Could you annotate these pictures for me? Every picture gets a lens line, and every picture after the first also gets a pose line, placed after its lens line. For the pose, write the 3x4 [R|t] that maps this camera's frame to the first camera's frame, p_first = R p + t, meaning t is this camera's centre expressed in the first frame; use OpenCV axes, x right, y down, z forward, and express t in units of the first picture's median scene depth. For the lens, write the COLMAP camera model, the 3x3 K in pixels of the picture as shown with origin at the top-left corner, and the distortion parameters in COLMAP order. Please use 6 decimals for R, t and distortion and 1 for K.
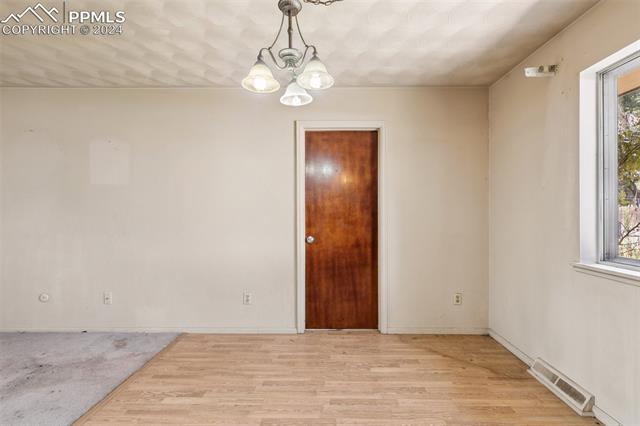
lens RADIAL K [[294.2, 0, 319.5], [0, 294.2, 211.0], [0, 0, 1]] dist [0.001282, -0.000253]
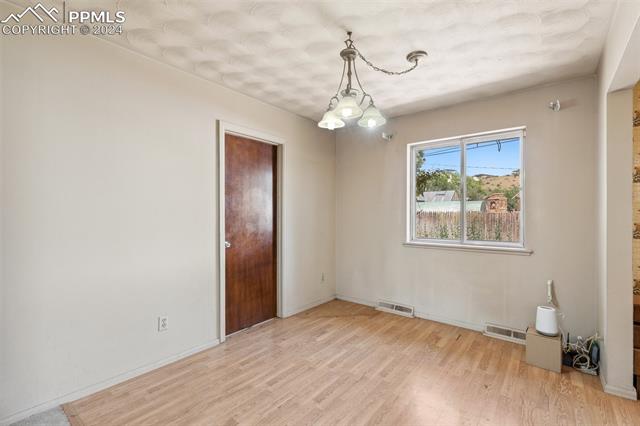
lens RADIAL K [[285.2, 0, 318.3], [0, 285.2, 214.9], [0, 0, 1]] dist [0.002272, 0.000002]
pose [[0.627620, -0.002008, 0.778517, -0.620906], [0.000215, 0.999997, 0.002406, -0.003980], [-0.778520, -0.001343, 0.627619, 0.178140]]
